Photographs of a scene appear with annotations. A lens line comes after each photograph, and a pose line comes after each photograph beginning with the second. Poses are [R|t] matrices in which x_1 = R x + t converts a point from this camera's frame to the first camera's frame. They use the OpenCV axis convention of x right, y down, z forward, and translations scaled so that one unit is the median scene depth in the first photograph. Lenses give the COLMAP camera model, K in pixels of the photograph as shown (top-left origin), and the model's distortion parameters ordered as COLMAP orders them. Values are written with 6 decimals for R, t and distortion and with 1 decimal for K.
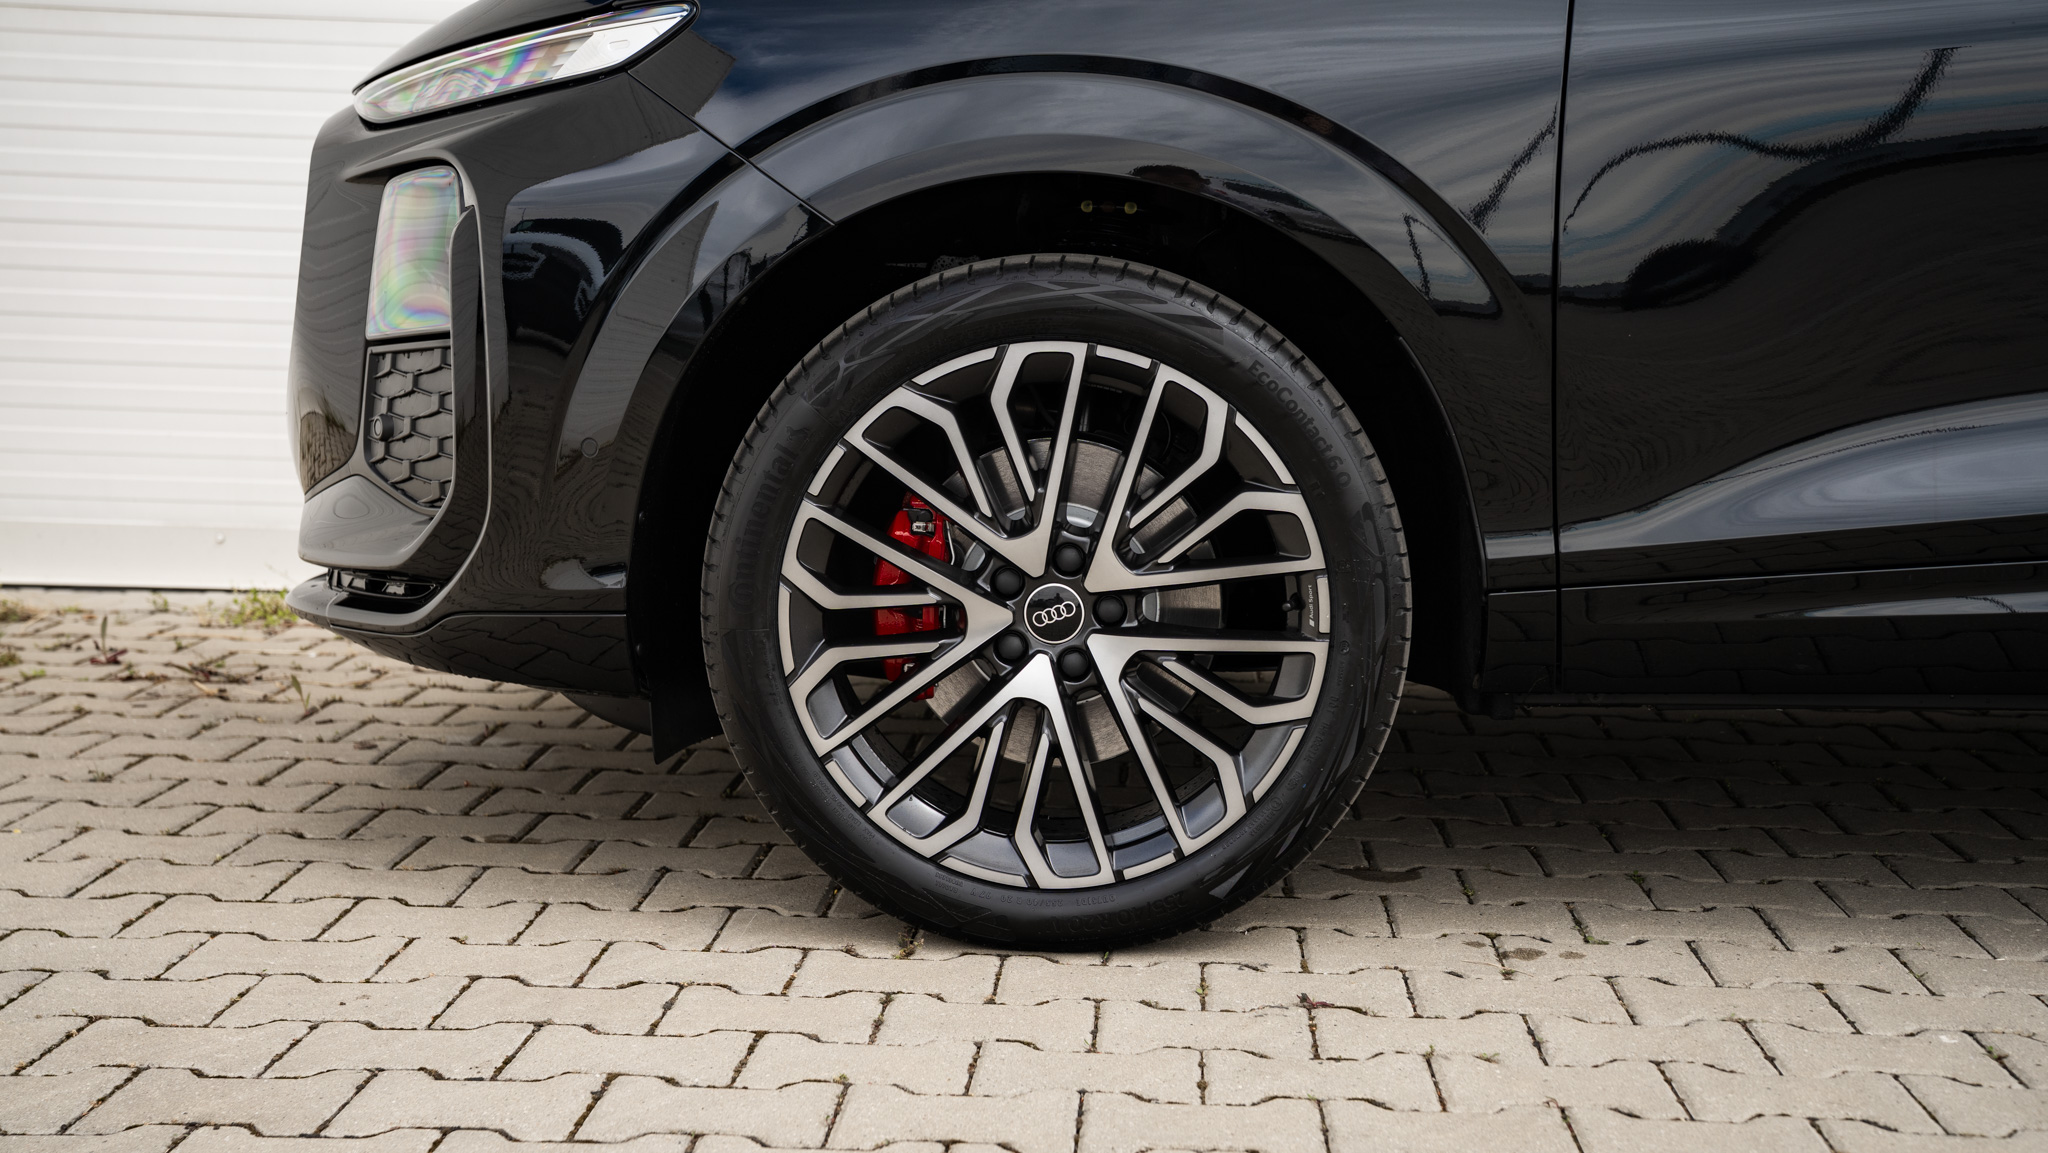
lens RADIAL K [[2691.9, 0, 1024.0], [0, 2691.9, 576.5], [0, 0, 1]] dist [0.128744, 0.047574]
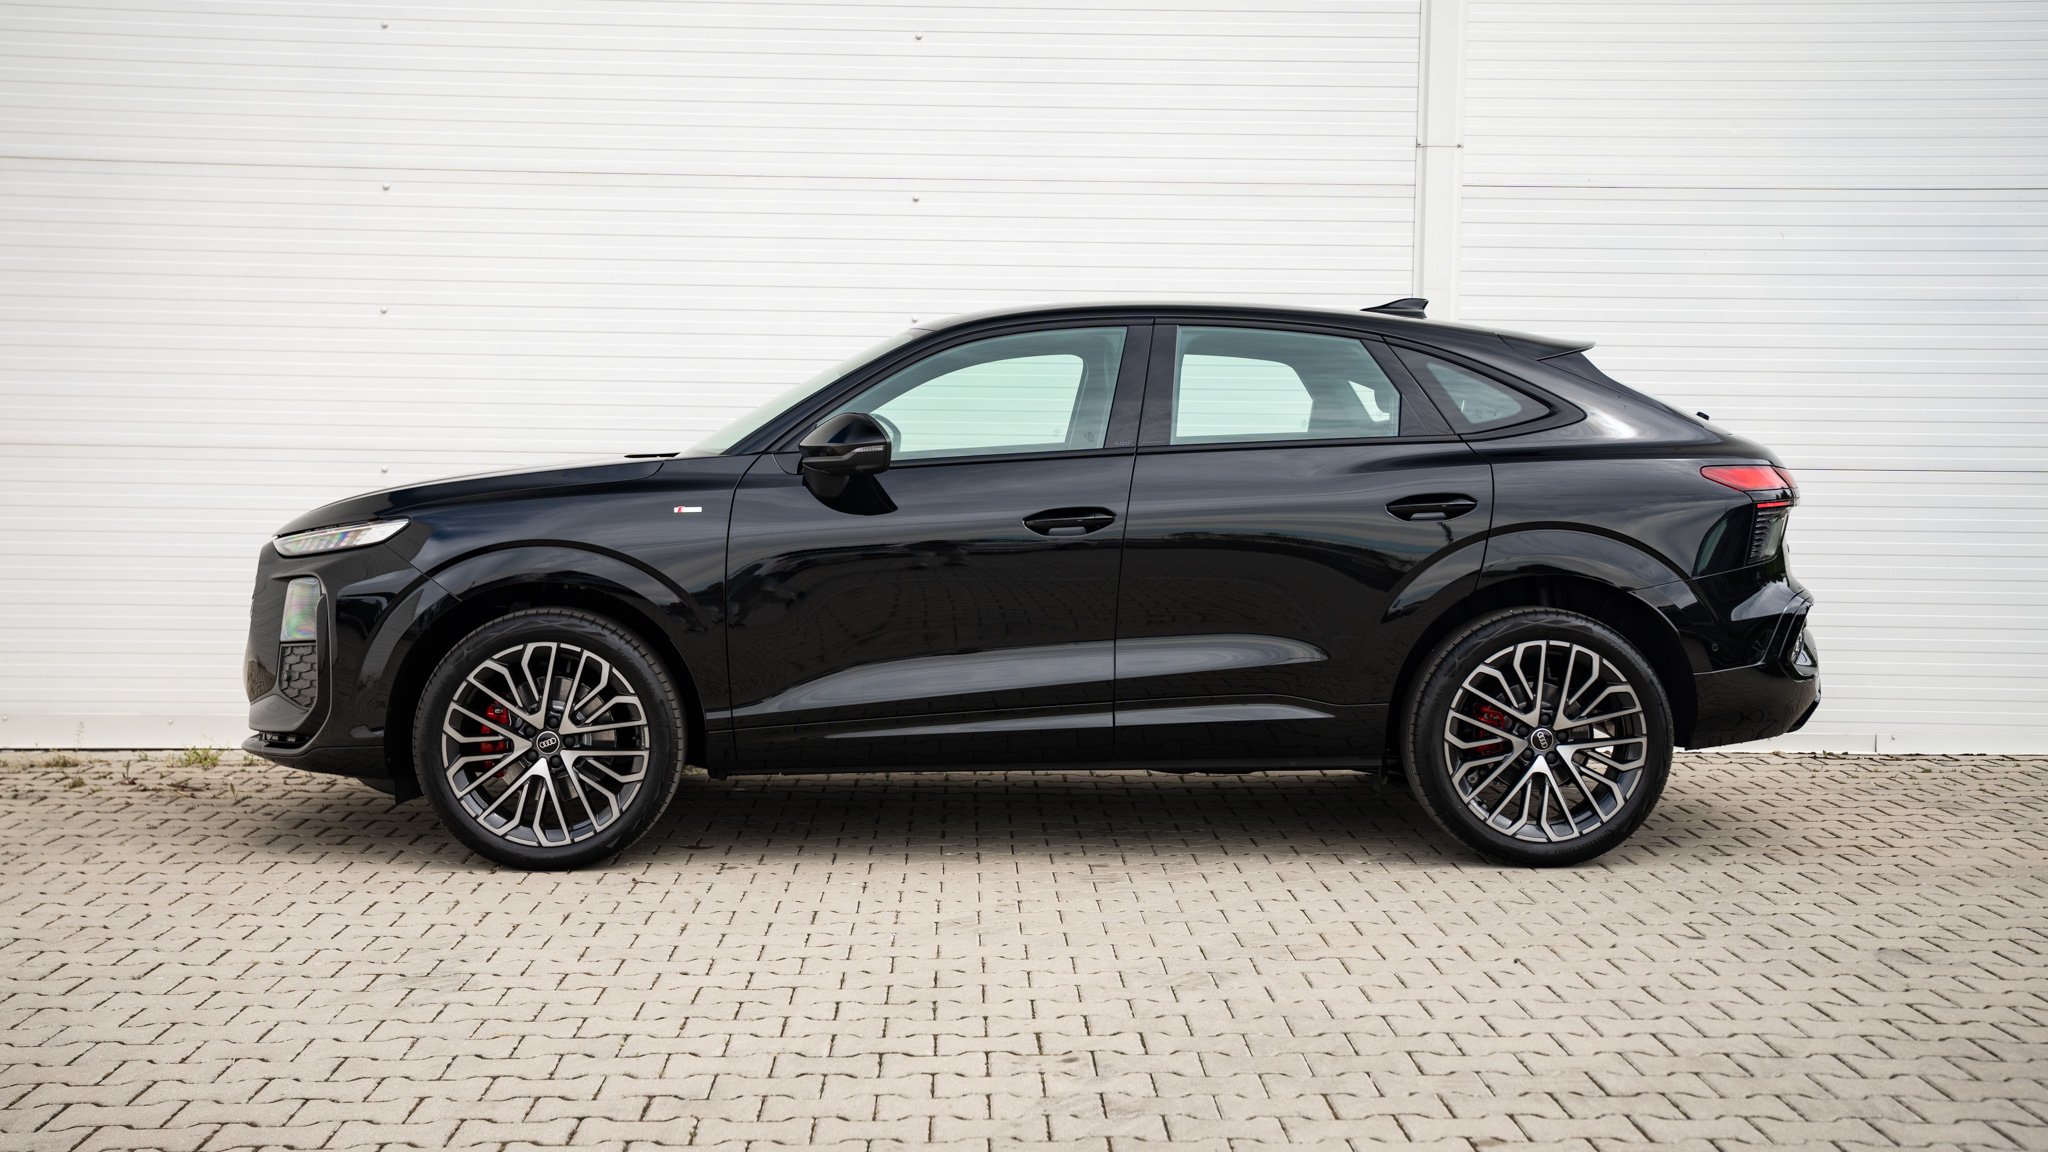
lens RADIAL K [[2536.4, 0, 1024.0], [0, 2536.4, 576.0], [0, 0, 1]] dist [0.029809, 0.412143]
pose [[0.996186, -0.012493, 0.086355, 0.266000], [0.018061, 0.997786, -0.064006, 0.018514], [-0.085364, 0.065322, 0.994206, -1.554949]]
